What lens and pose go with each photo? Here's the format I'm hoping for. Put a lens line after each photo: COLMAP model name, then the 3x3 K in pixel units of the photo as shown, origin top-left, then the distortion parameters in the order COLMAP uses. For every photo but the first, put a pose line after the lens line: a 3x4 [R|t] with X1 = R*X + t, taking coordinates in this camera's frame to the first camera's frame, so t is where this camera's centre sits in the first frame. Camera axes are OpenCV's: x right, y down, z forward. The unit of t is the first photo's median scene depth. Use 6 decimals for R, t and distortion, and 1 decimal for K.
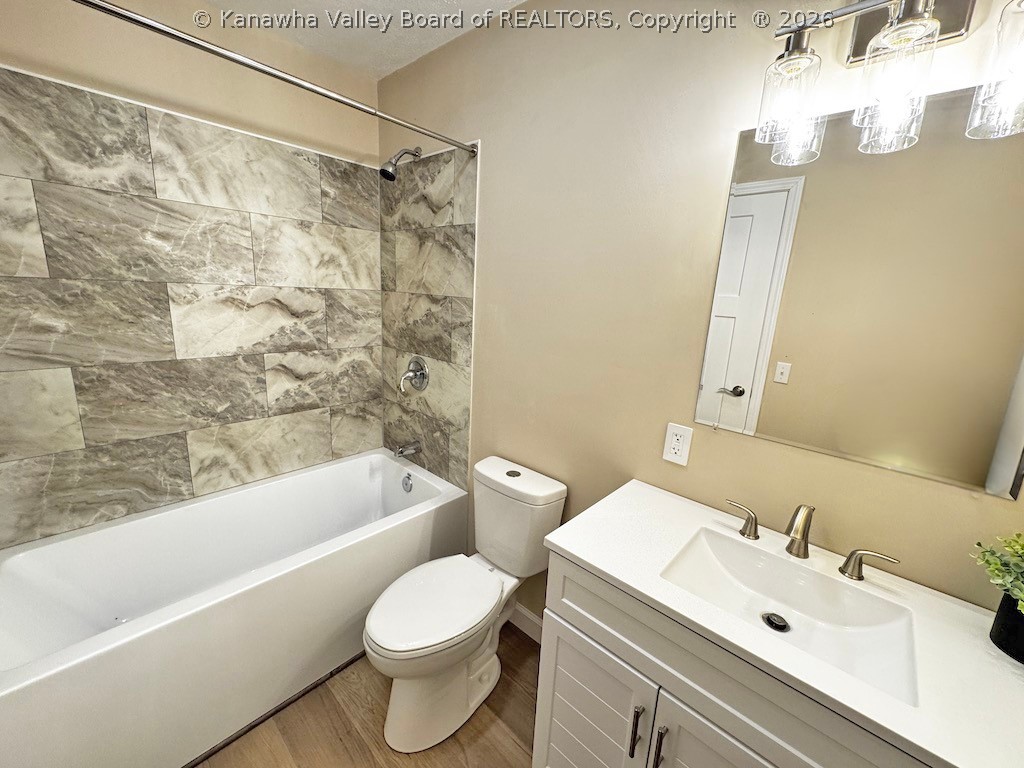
lens RADIAL K [[410.8, 0, 510.5], [0, 410.8, 381.9], [0, 0, 1]] dist [-0.002676, 0.000412]
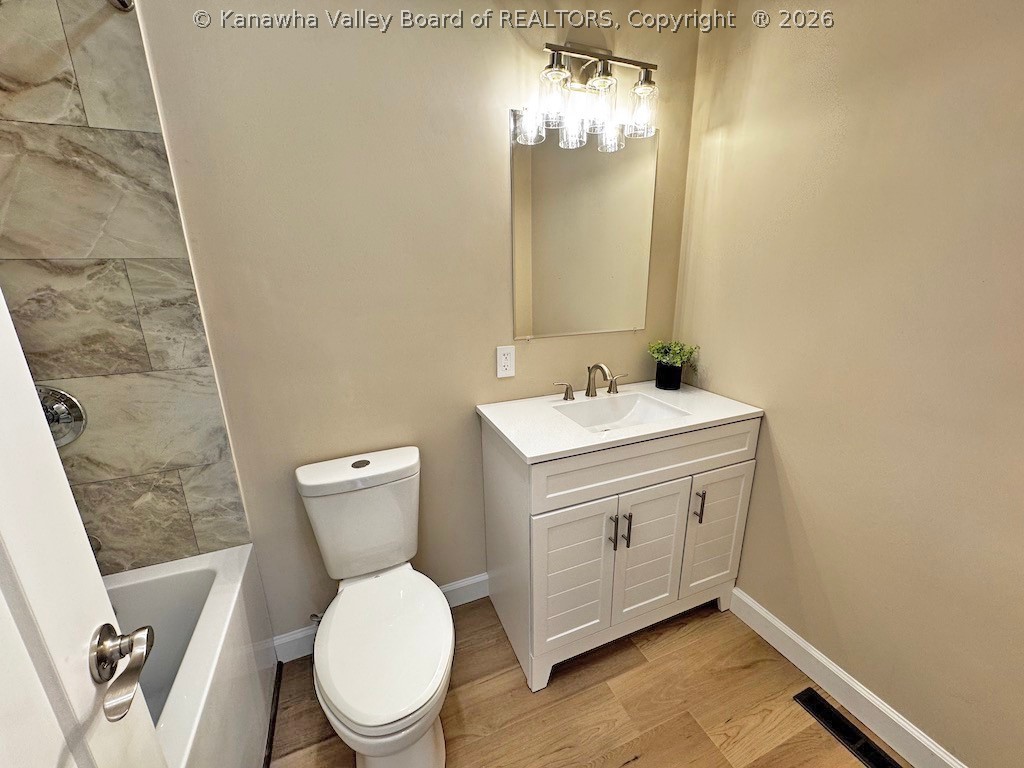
lens RADIAL K [[410.8, 0, 512.4], [0, 410.8, 383.6], [0, 0, 1]] dist [-0.002676, 0.000412]
pose [[0.417026, -0.301351, 0.857483, -0.469394], [0.236350, 0.946934, 0.217842, -0.037787], [-0.877627, 0.111820, 0.466120, 0.273031]]
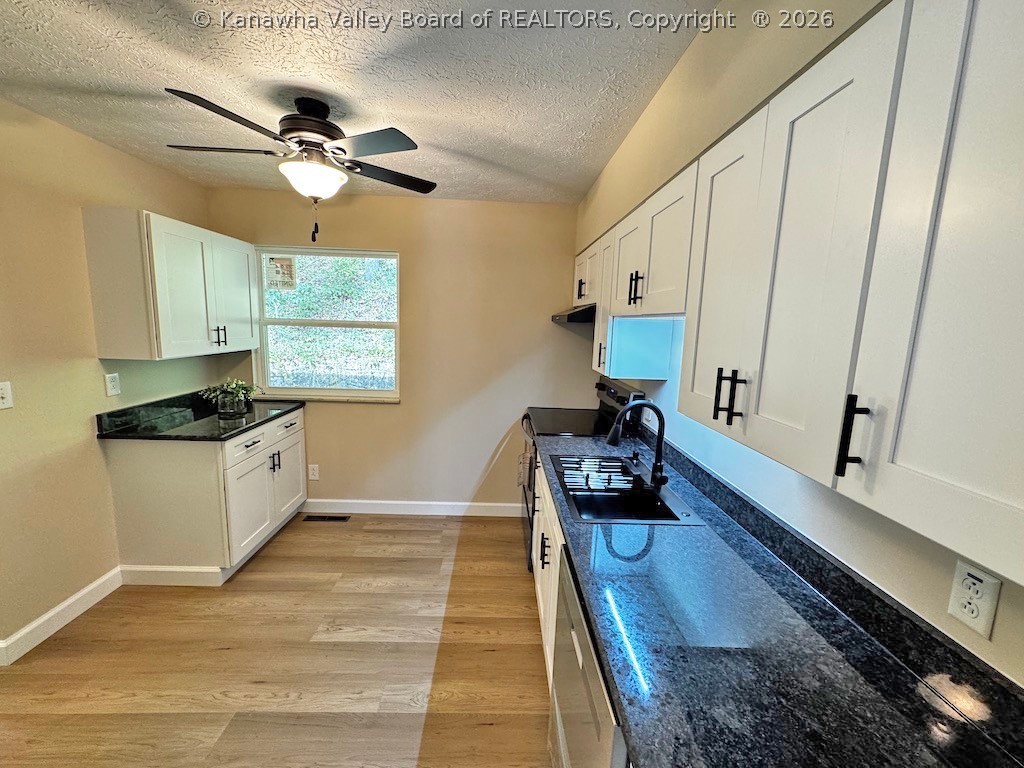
lens RADIAL K [[410.8, 0, 511.8], [0, 410.8, 382.1], [0, 0, 1]] dist [-0.002676, 0.000412]
pose [[-0.701829, -0.181756, 0.688767, -1.252484], [0.081485, 0.940070, 0.331102, -0.238606], [-0.707669, 0.288501, -0.644958, 0.662427]]
